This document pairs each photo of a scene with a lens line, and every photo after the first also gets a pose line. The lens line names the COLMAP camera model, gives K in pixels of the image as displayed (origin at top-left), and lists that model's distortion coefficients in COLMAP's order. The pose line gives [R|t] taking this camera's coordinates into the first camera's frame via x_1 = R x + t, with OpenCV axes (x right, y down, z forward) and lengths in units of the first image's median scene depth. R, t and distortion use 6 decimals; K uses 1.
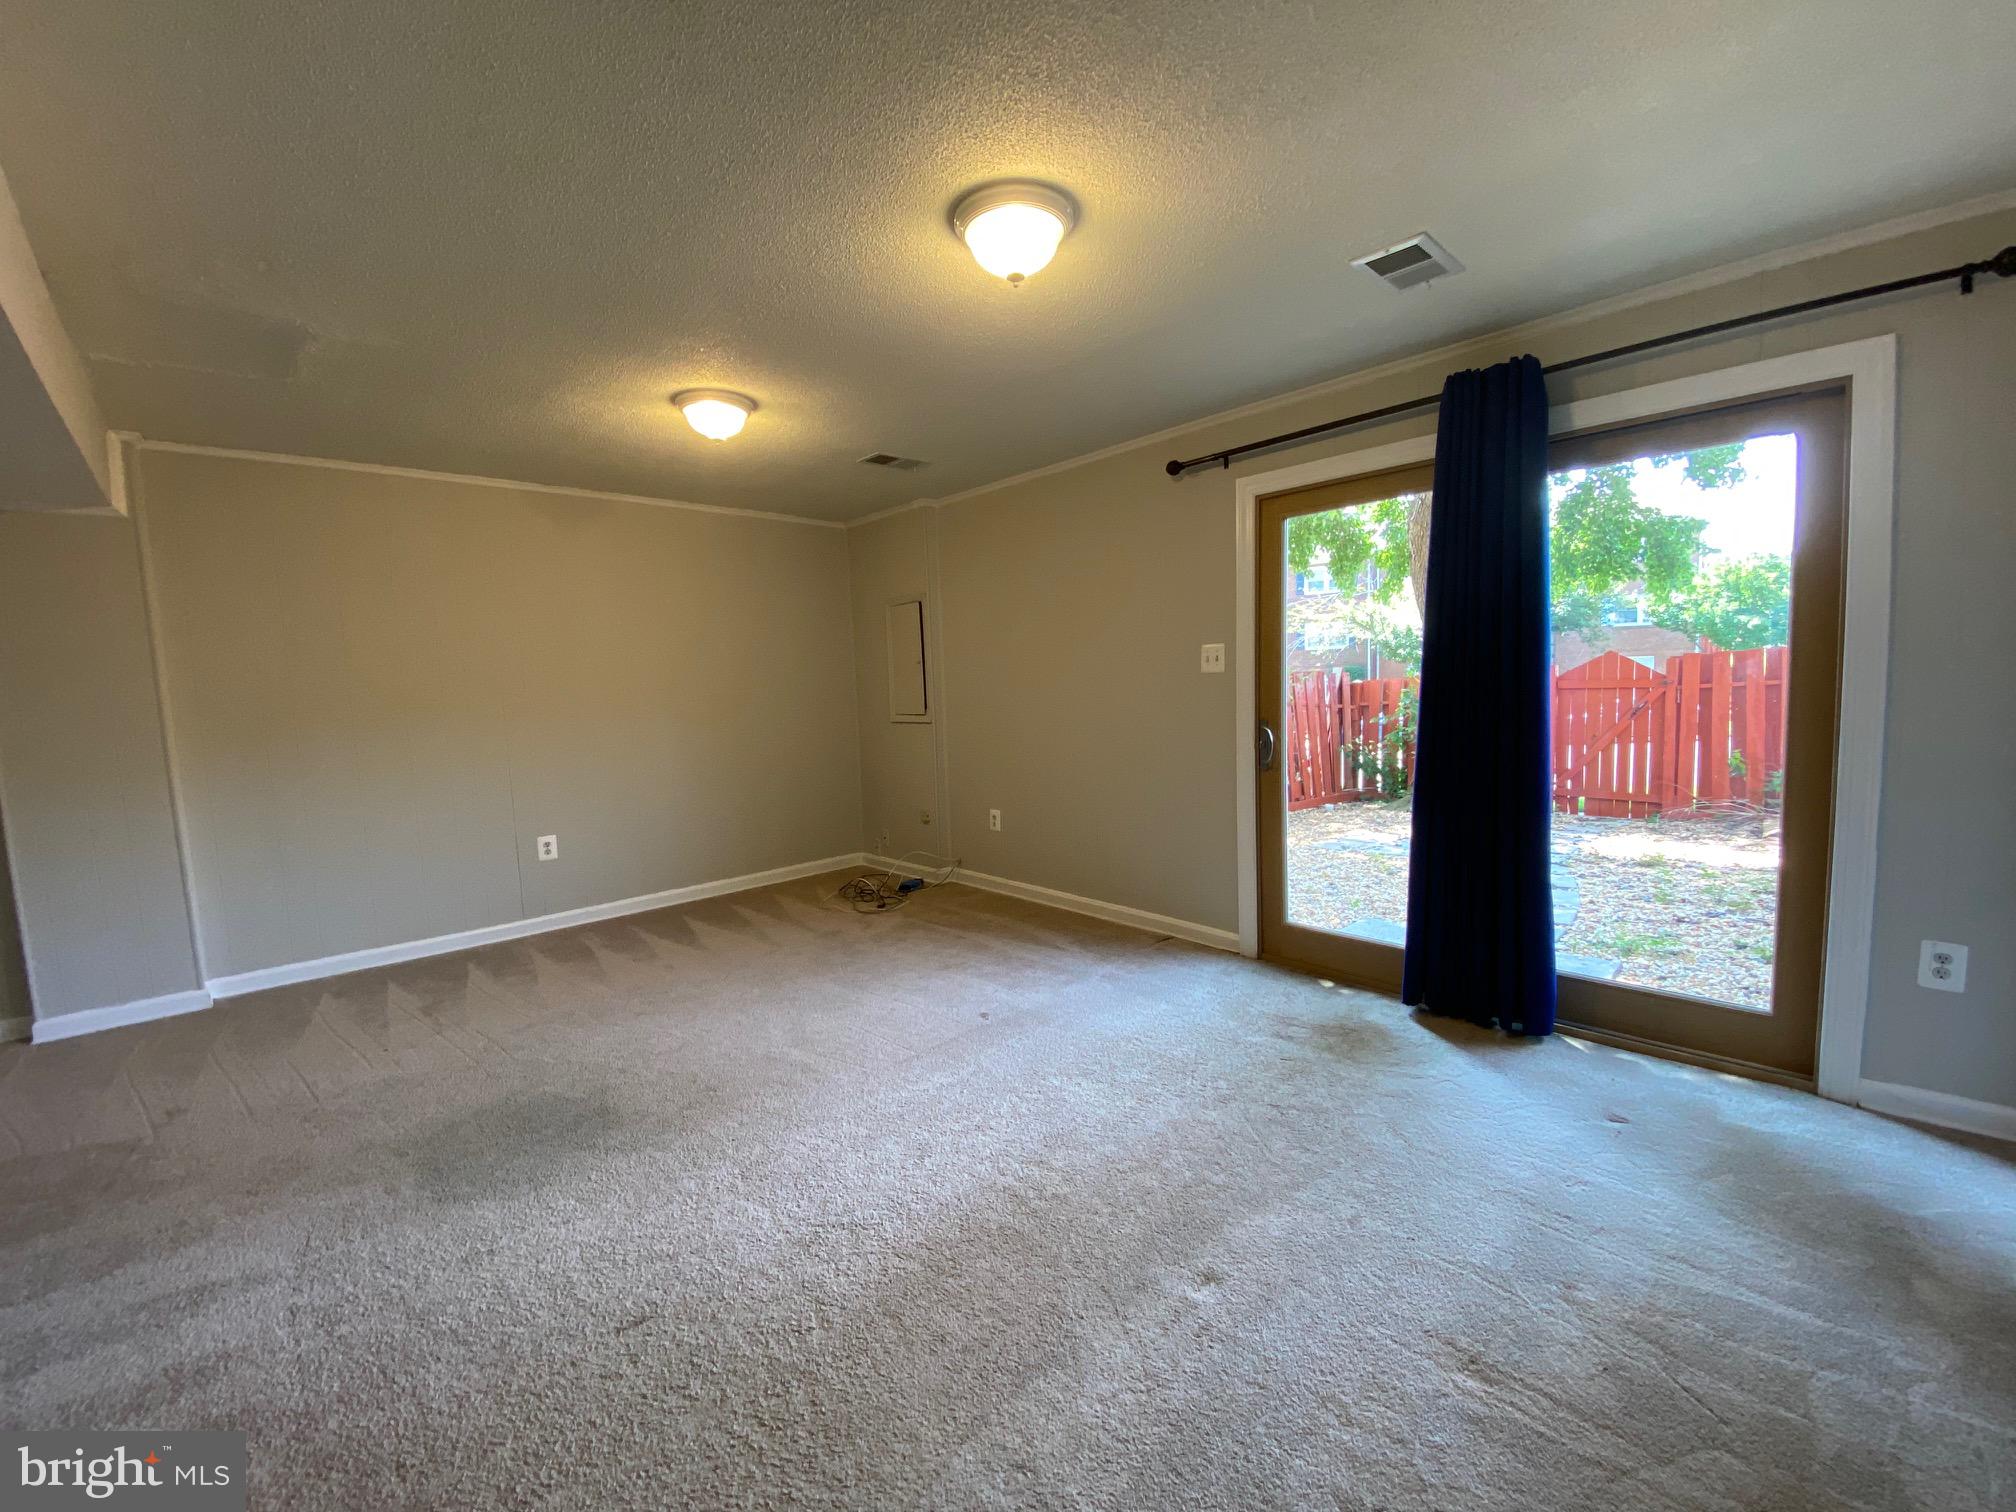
lens RADIAL K [[824.8, 0, 1012.7], [0, 824.8, 724.1], [0, 0, 1]] dist [0.010301, -0.014178]
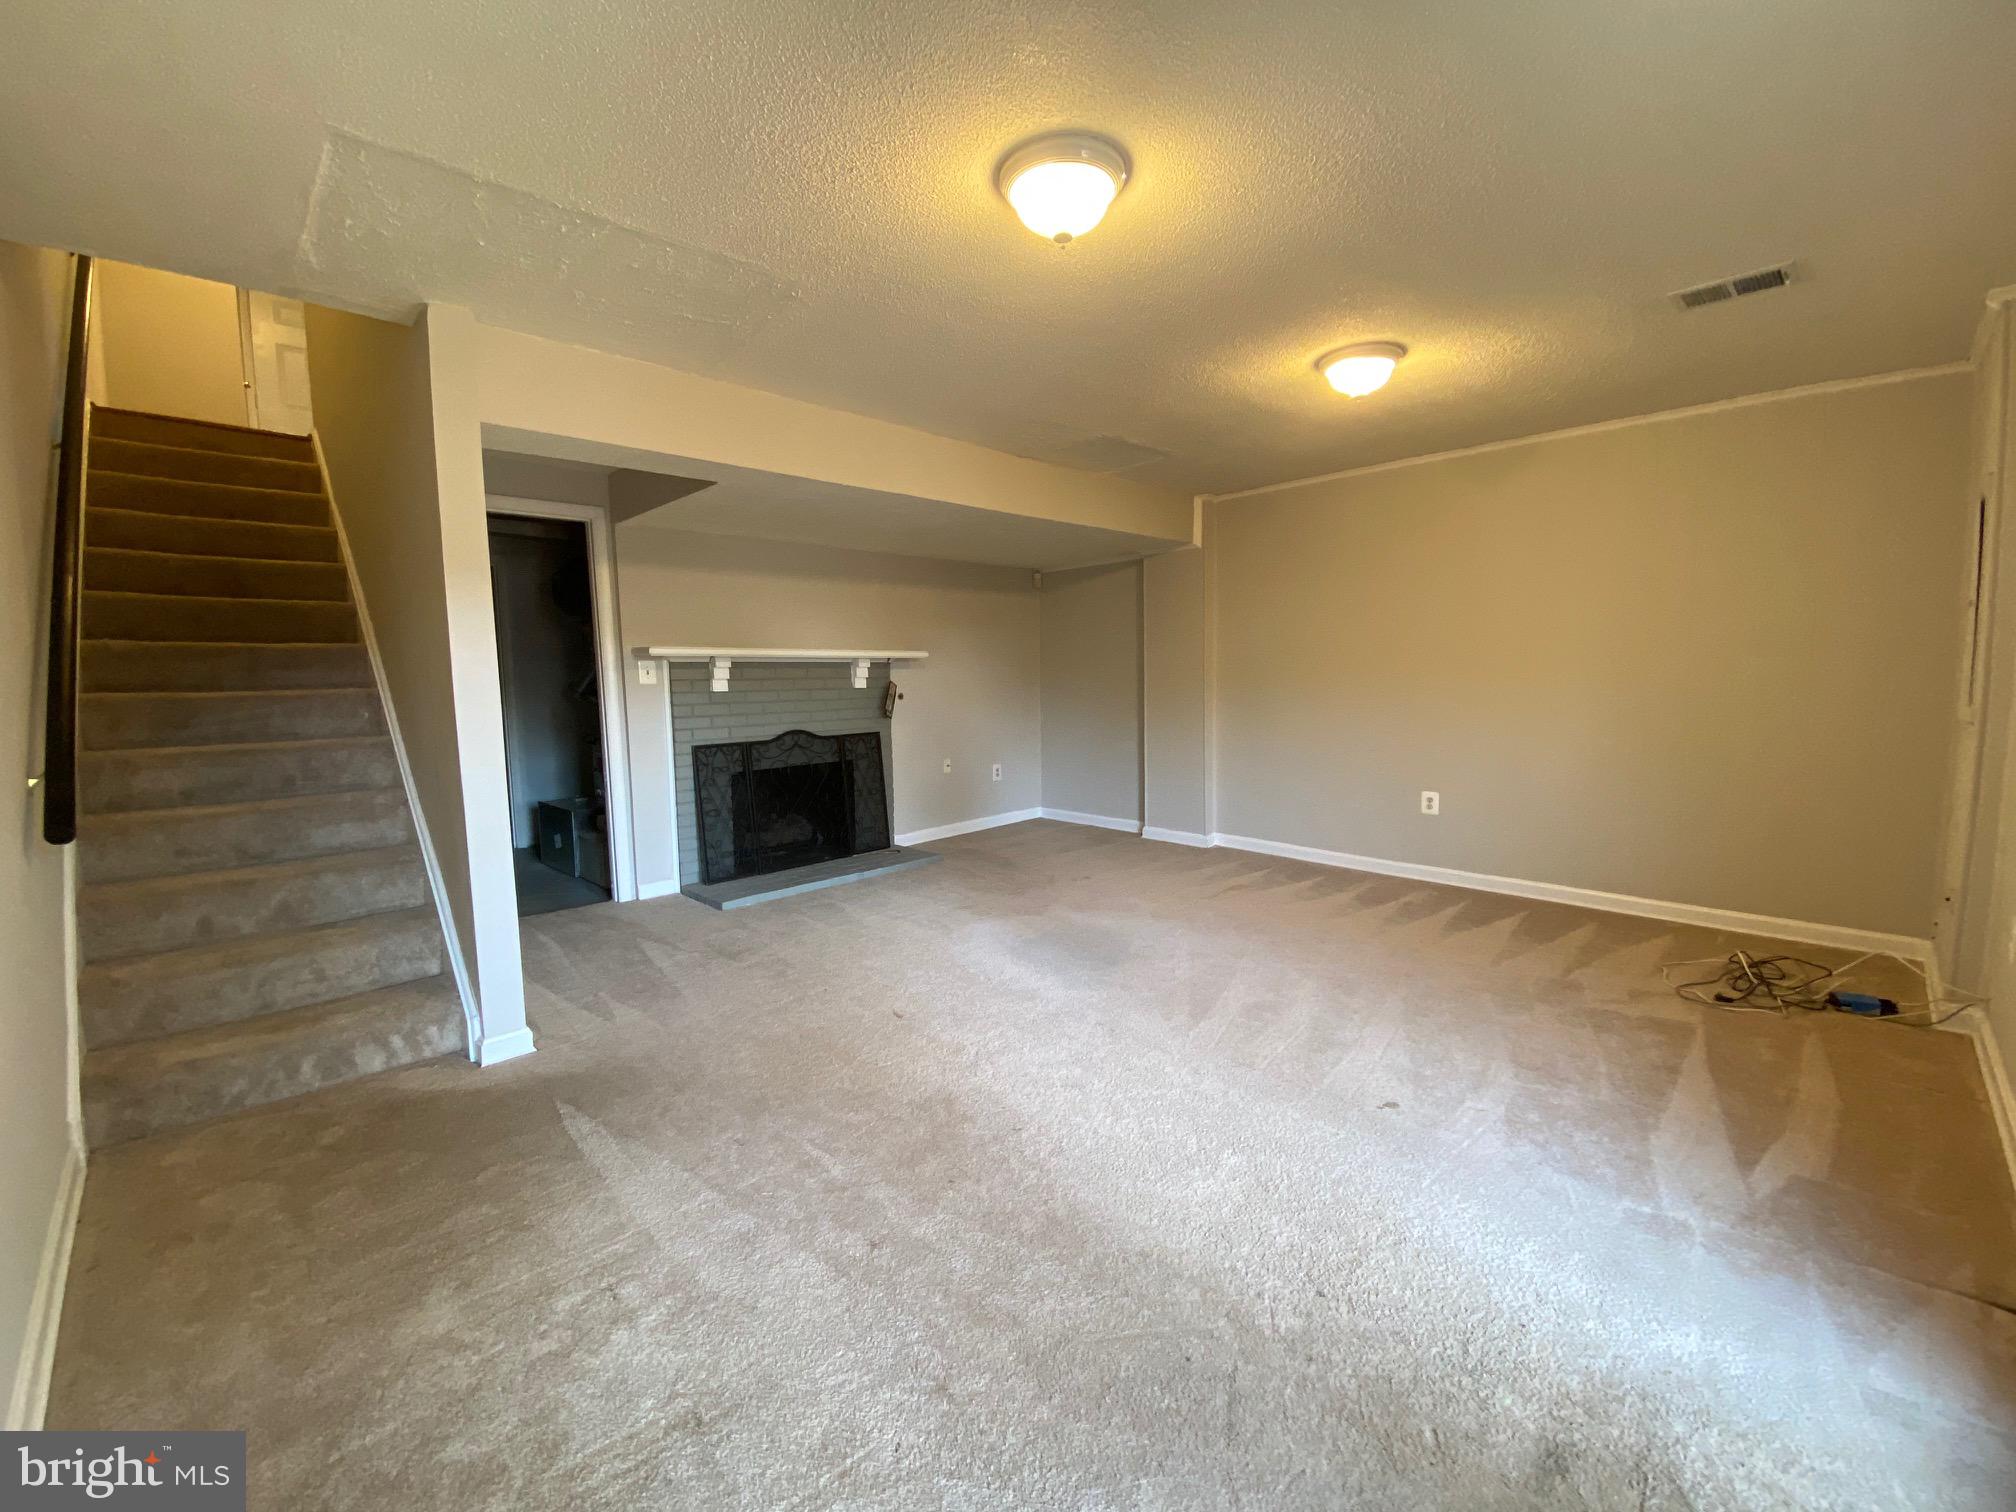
lens RADIAL K [[824.8, 0, 1005.7], [0, 824.8, 719.7], [0, 0, 1]] dist [0.010301, -0.014178]
pose [[-0.000042, 0.096380, -0.995345, 0.558439], [-0.037452, 0.994646, 0.096314, -0.043616], [0.999298, 0.037282, 0.003568, 0.525217]]
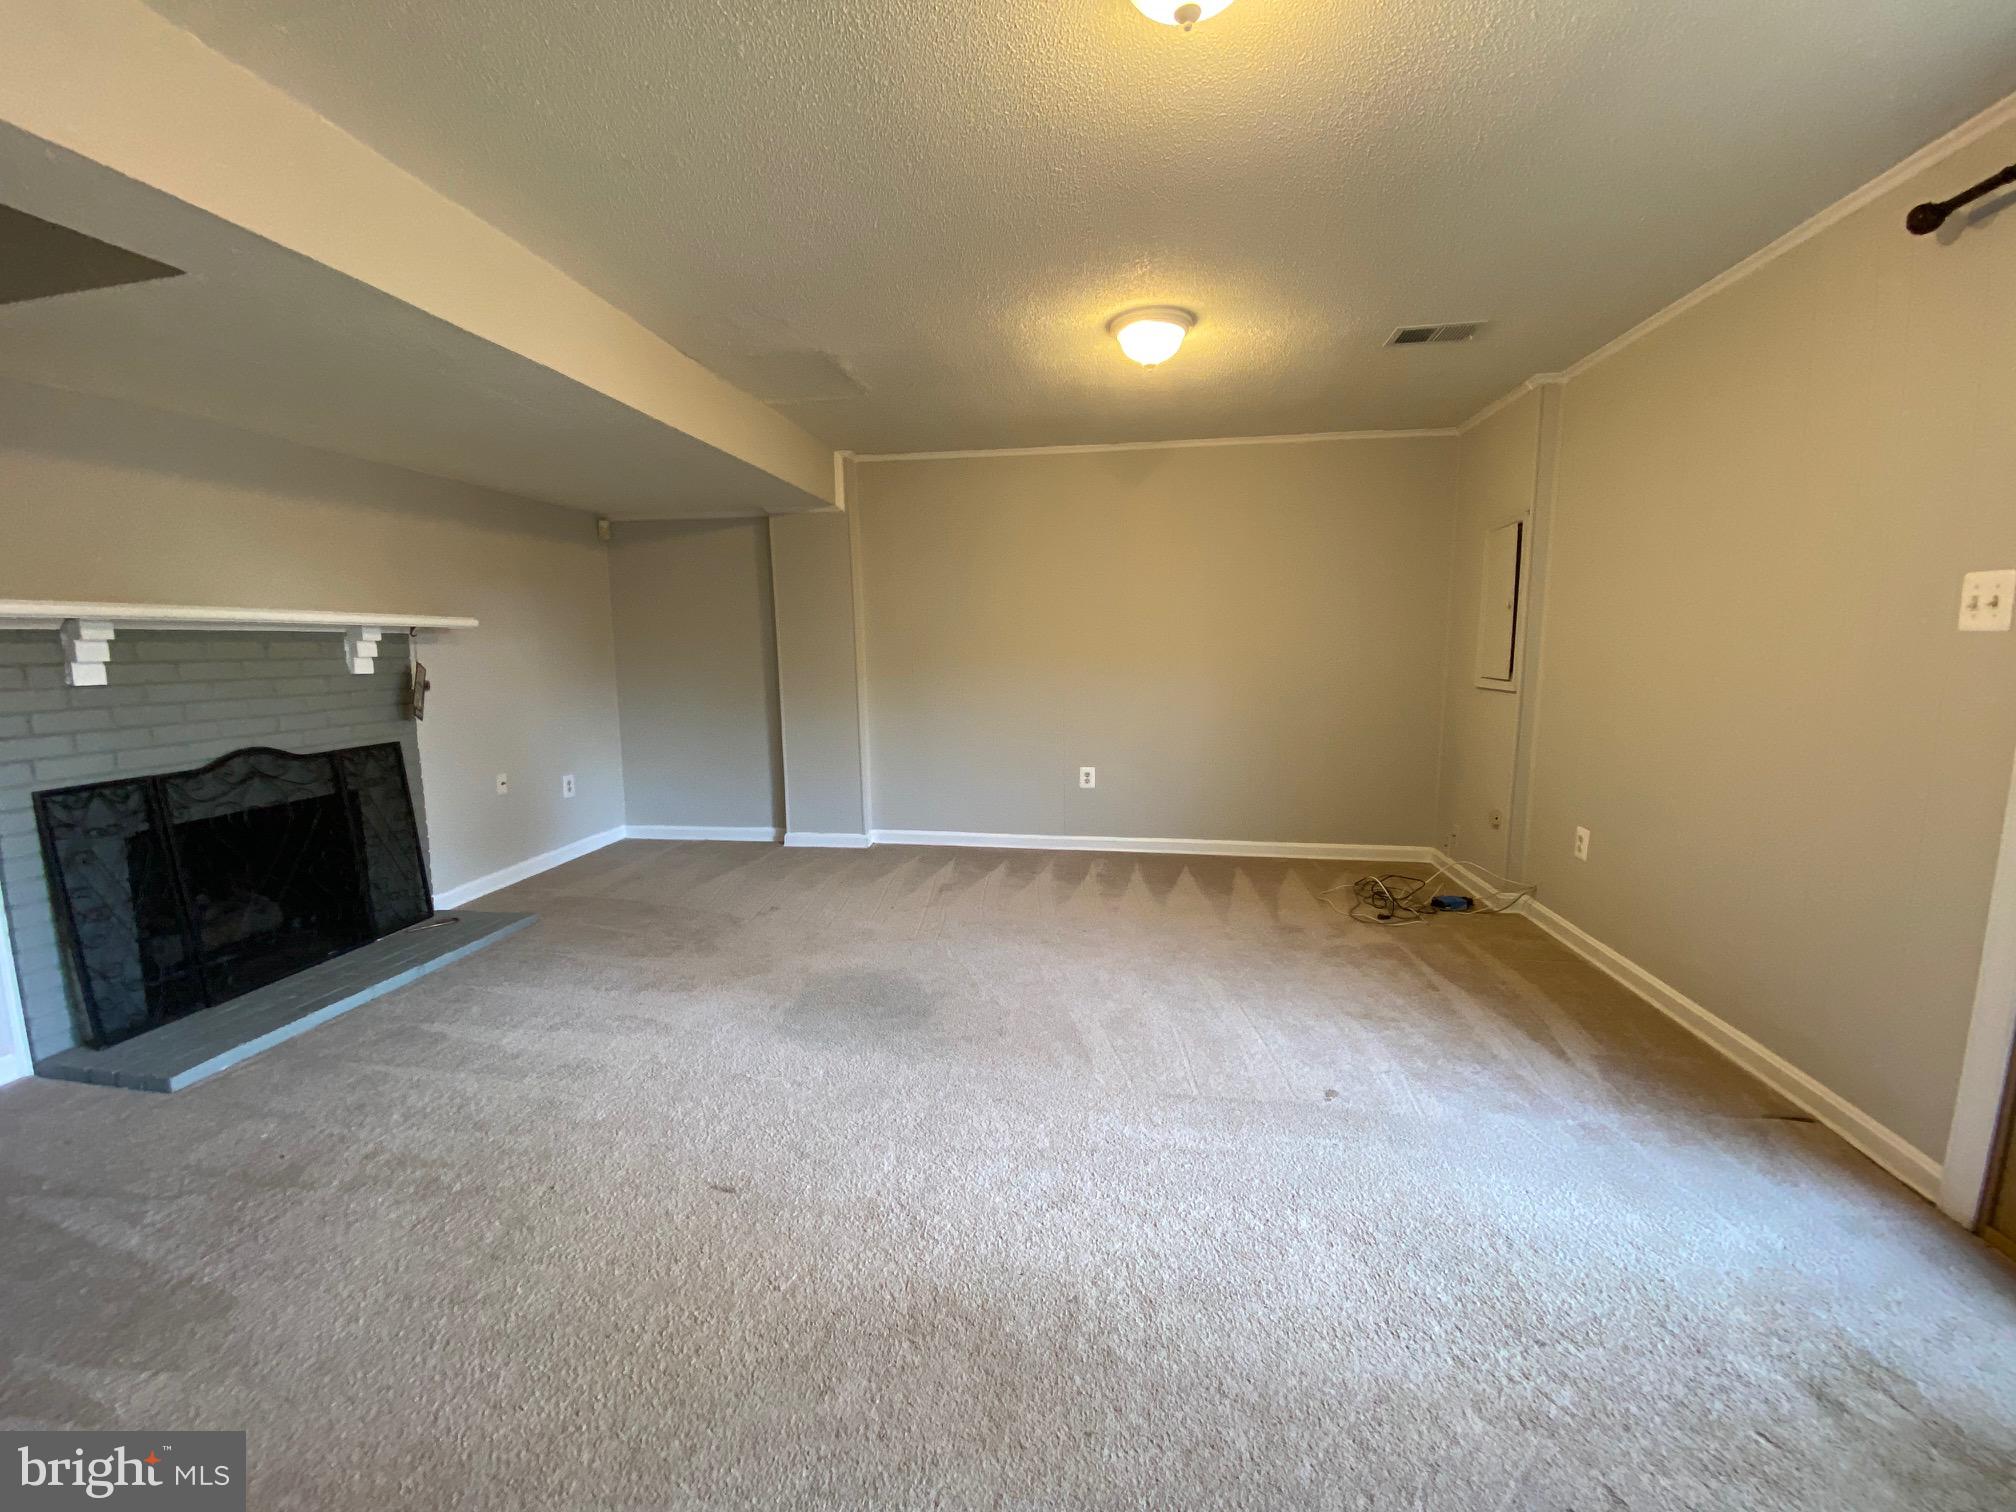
lens RADIAL K [[824.8, 0, 1004.7], [0, 824.8, 730.2], [0, 0, 1]] dist [0.010301, -0.014178]
pose [[0.614146, 0.115765, -0.780655, 0.269721], [-0.059089, 0.993151, 0.100792, -0.022867], [0.786977, -0.015773, 0.616780, 0.263237]]
